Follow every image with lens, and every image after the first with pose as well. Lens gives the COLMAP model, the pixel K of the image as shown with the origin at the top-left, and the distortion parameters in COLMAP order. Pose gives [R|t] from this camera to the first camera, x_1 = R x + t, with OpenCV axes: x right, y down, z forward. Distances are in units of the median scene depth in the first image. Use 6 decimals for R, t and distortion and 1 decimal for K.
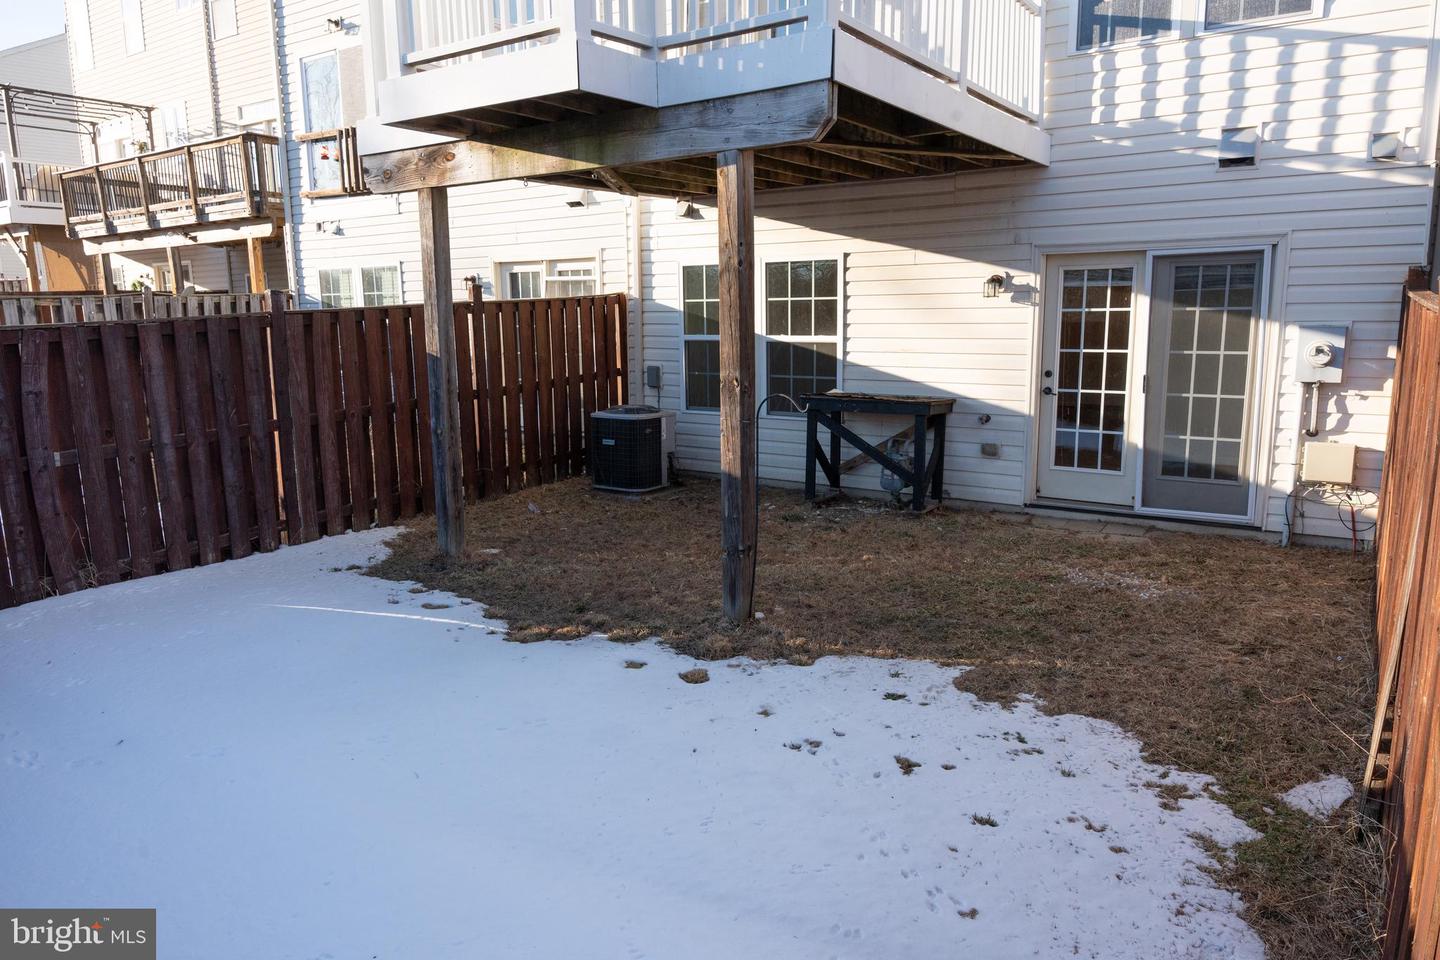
lens RADIAL K [[958.9, 0, 723.0], [0, 958.9, 486.0], [0, 0, 1]] dist [0.002726, -0.014841]
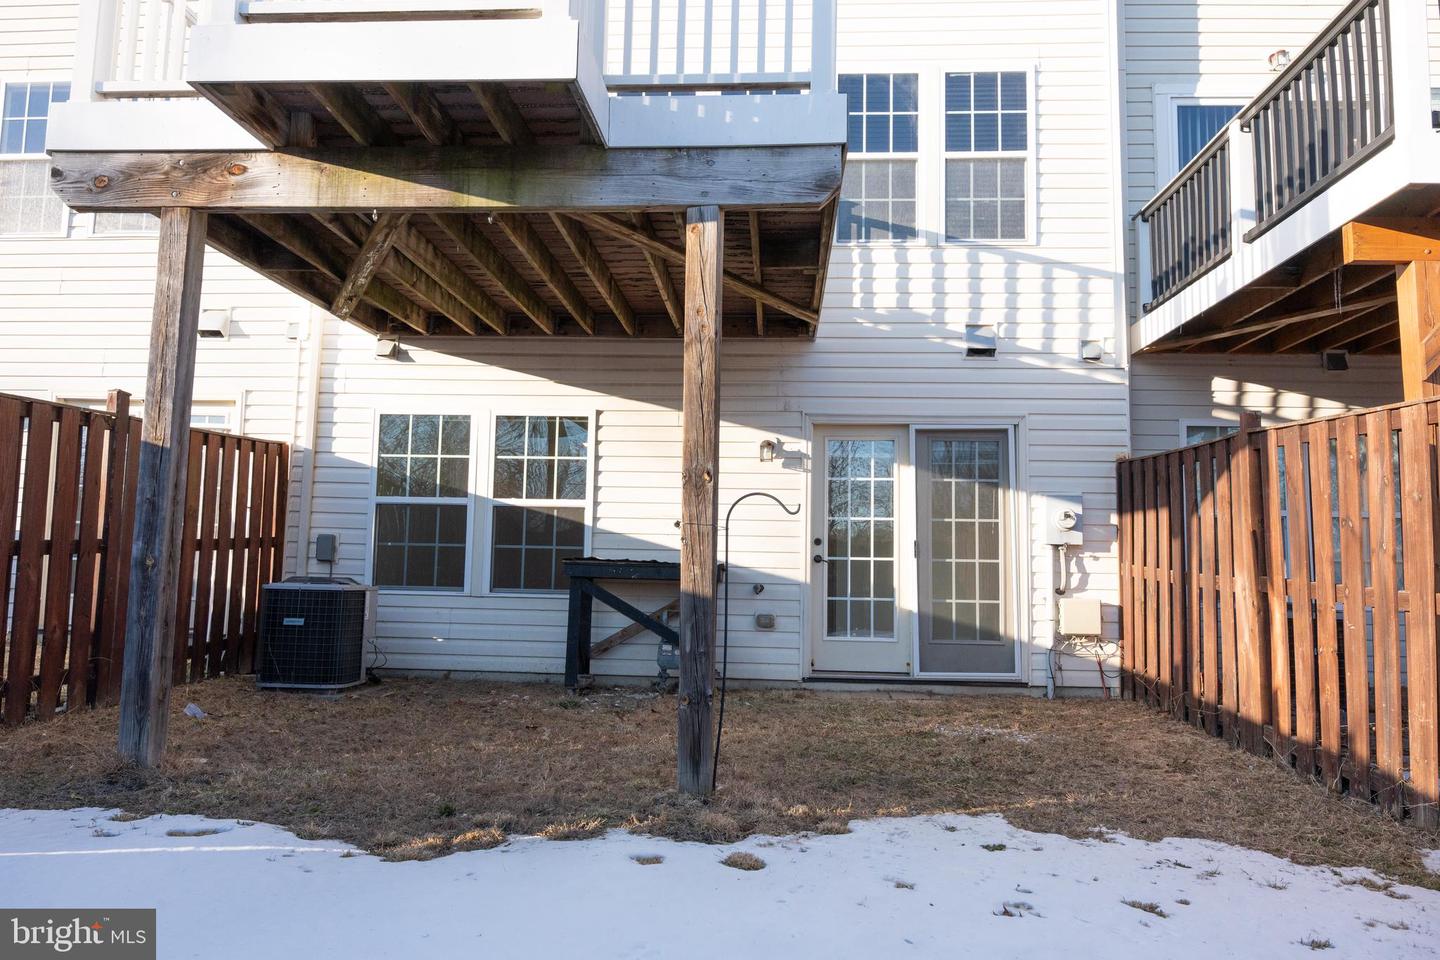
lens RADIAL K [[958.9, 0, 728.1], [0, 958.9, 482.8], [0, 0, 1]] dist [0.002726, -0.014841]
pose [[0.853886, 0.074834, 0.515051, -0.290233], [0.065215, 0.966425, -0.248534, 0.073177], [-0.516357, 0.245809, 0.820337, 0.257838]]
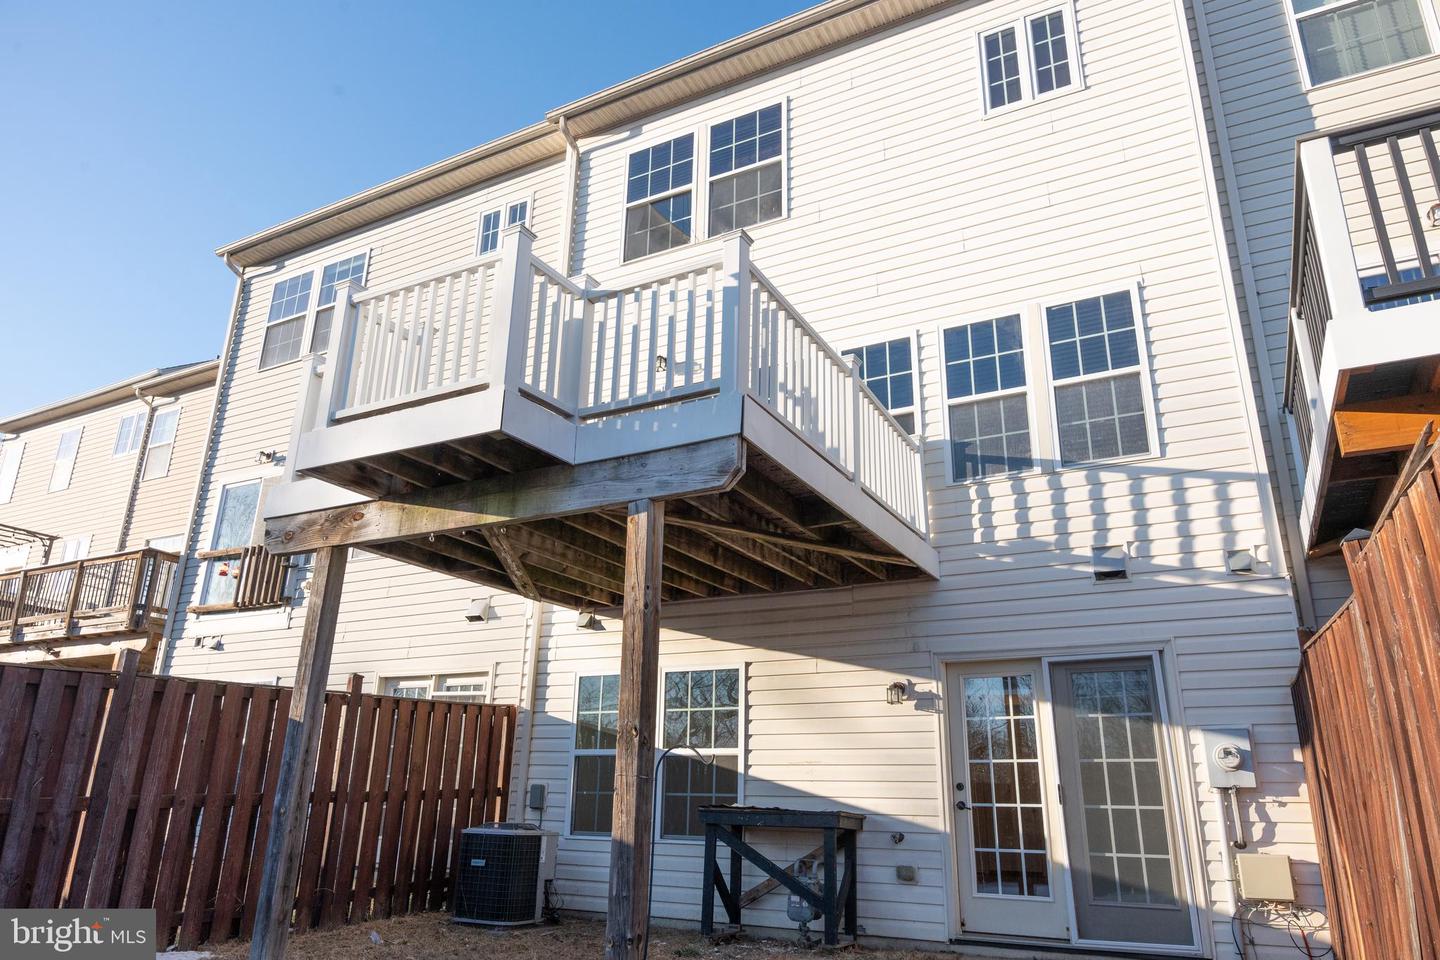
lens RADIAL K [[958.9, 0, 719.4], [0, 958.9, 480.6], [0, 0, 1]] dist [0.002726, -0.014841]
pose [[0.993764, 0.064057, 0.091271, -0.003752], [-0.011487, 0.872986, -0.487611, 0.096490], [-0.110913, 0.483521, 0.868277, 0.064823]]
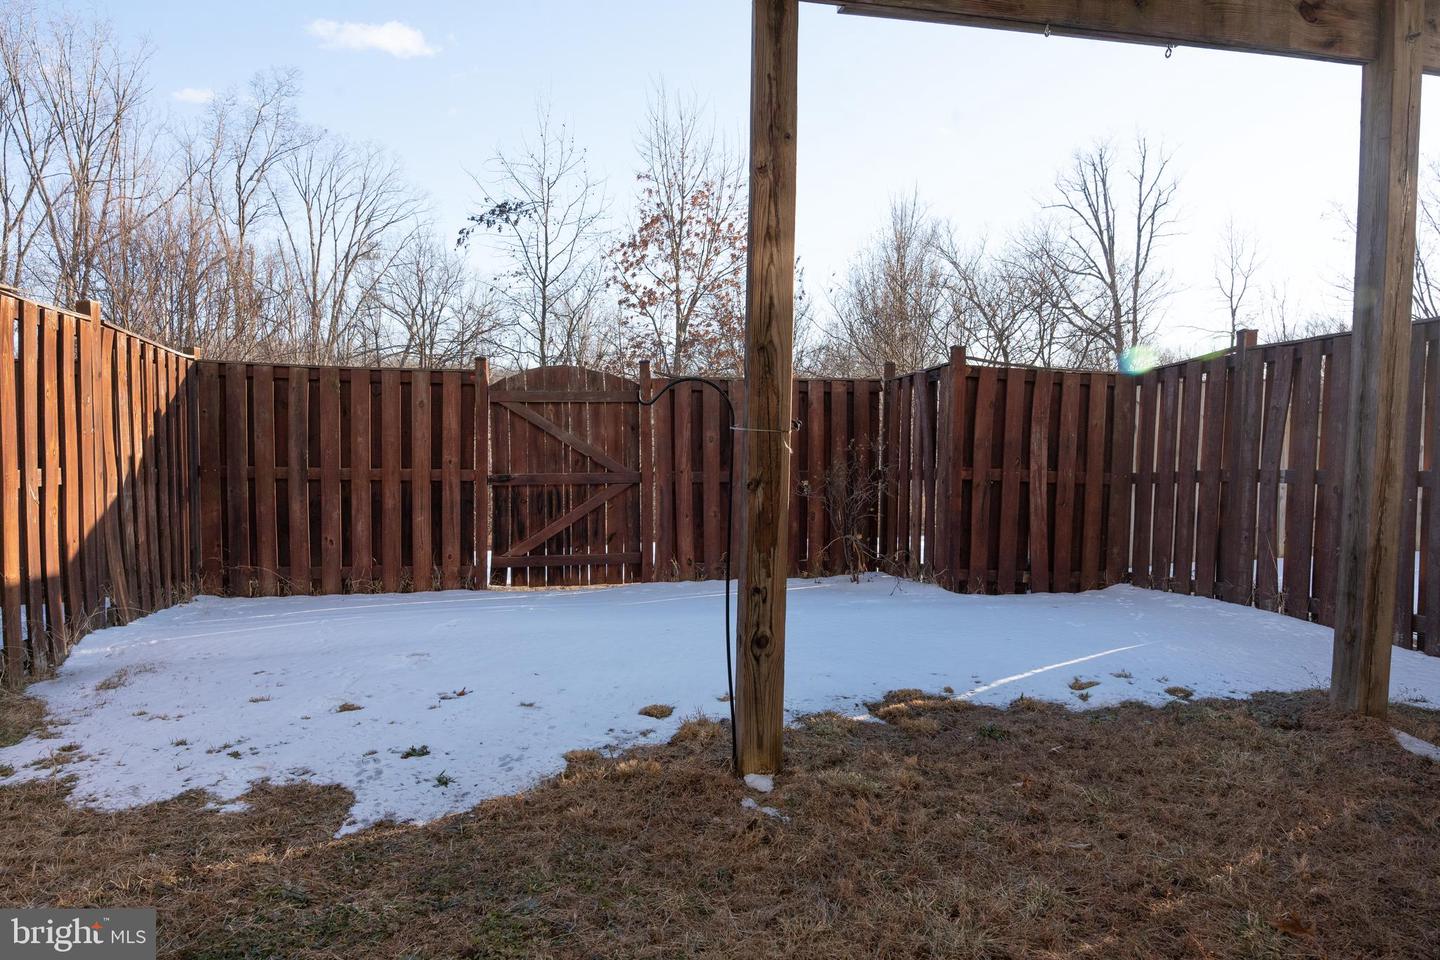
lens RADIAL K [[958.9, 0, 716.5], [0, 958.9, 474.3], [0, 0, 1]] dist [0.002726, -0.014841]
pose [[-0.693264, 0.038749, -0.719642, 0.366097], [-0.139864, 0.972334, 0.187093, -0.114660], [0.706982, 0.230357, -0.668664, 1.076761]]
